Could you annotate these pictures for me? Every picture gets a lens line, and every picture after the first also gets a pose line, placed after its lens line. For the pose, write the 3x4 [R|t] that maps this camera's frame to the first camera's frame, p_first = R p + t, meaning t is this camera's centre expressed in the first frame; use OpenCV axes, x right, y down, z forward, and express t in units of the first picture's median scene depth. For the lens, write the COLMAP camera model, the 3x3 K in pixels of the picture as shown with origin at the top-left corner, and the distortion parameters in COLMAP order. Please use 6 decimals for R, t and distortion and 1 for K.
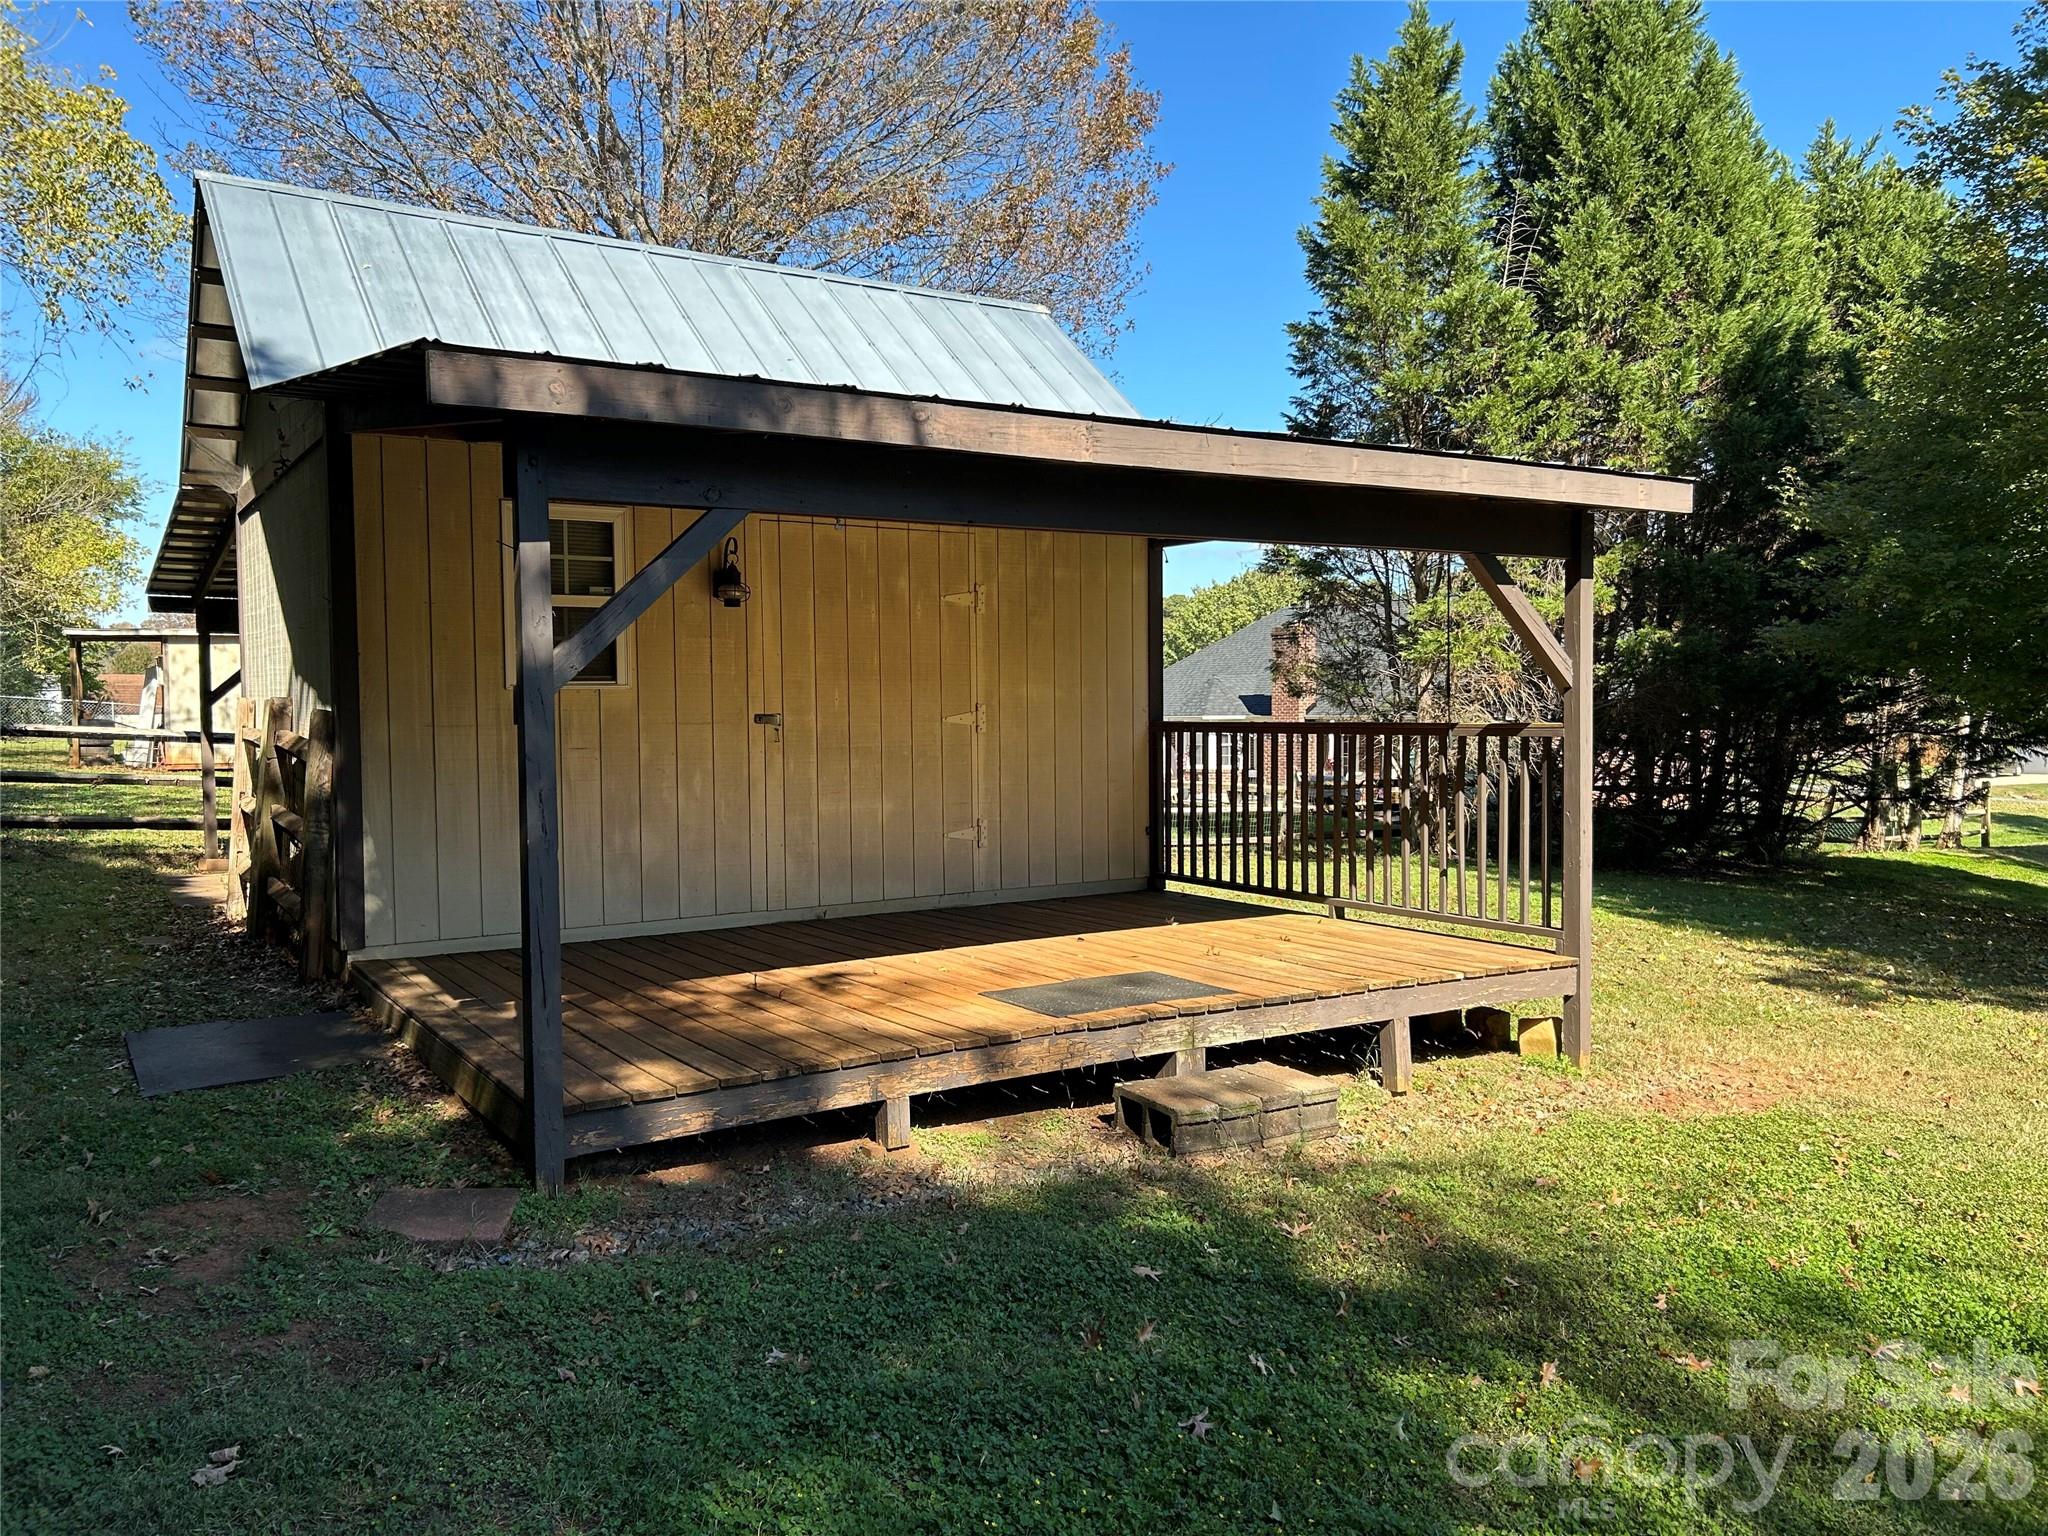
lens RADIAL K [[1523.7, 0, 1026.1], [0, 1523.7, 771.0], [0, 0, 1]] dist [0.059205, -0.061274]
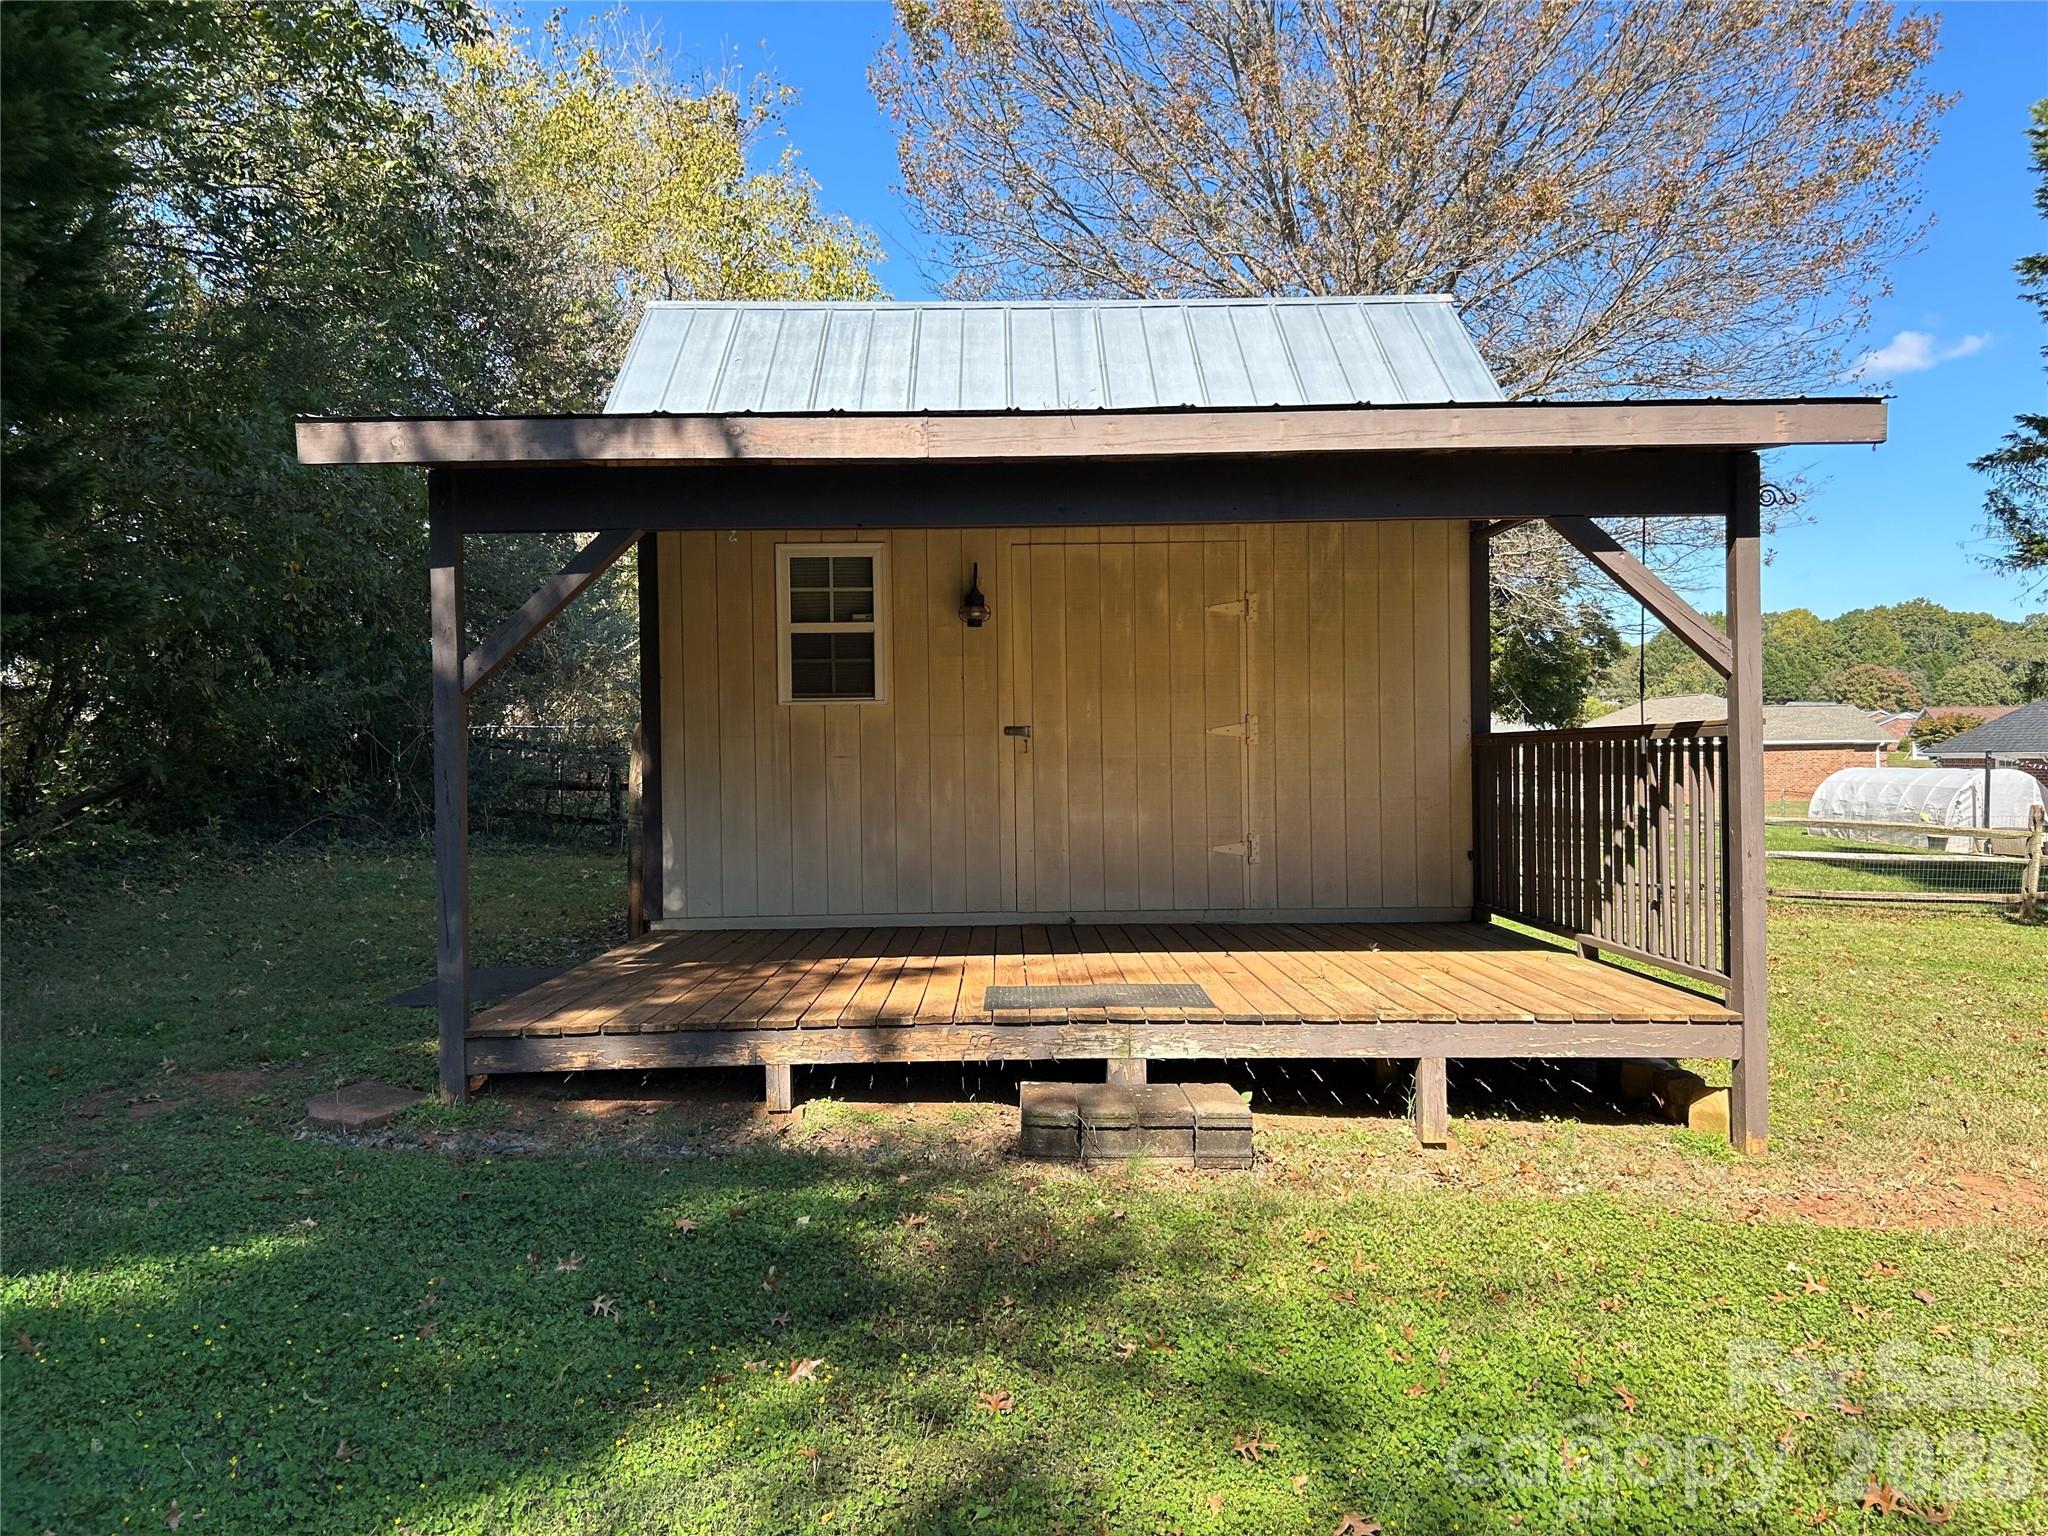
lens RADIAL K [[1523.7, 0, 1027.7], [0, 1523.7, 772.0], [0, 0, 1]] dist [0.059205, -0.061274]
pose [[0.849757, 0.002903, -0.527167, 0.450255], [-0.017762, 0.999575, -0.023127, 0.021440], [0.526876, 0.029016, 0.849447, 0.124184]]
